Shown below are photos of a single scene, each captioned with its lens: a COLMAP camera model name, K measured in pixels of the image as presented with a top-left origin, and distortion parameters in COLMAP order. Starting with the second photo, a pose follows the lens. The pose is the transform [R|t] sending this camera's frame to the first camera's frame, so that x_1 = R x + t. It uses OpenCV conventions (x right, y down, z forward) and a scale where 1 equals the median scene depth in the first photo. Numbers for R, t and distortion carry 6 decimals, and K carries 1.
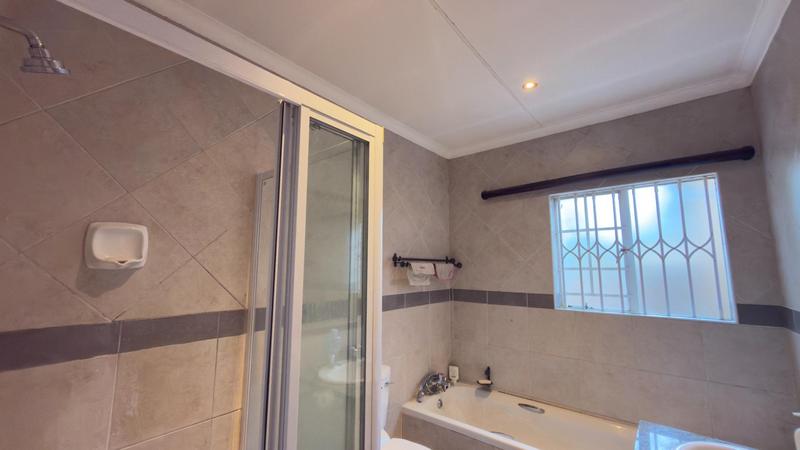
lens RADIAL K [[318.5, 0, 400.0], [0, 318.5, 225.0], [0, 0, 1]] dist [0.000147, -0.000013]
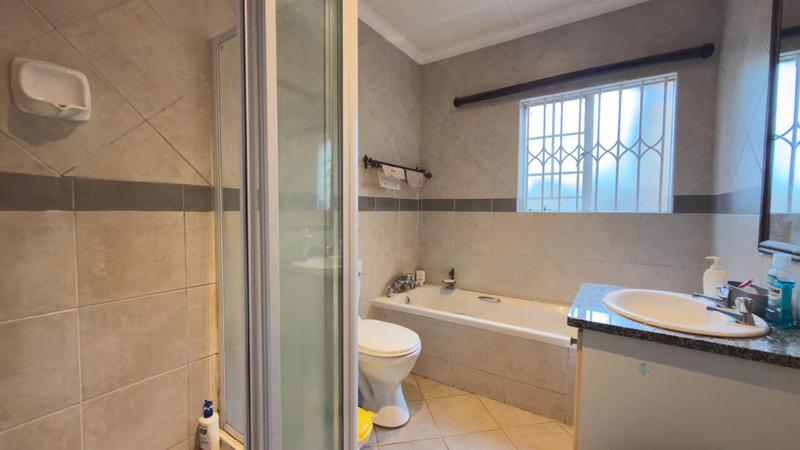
lens RADIAL K [[318.5, 0, 400.0], [0, 318.5, 225.0], [0, 0, 1]] dist [0.000147, -0.000013]
pose [[0.994722, -0.001941, 0.102589, -0.011893], [-0.016328, 0.984086, 0.176940, 0.130104], [-0.101300, -0.177681, 0.978860, -0.012061]]
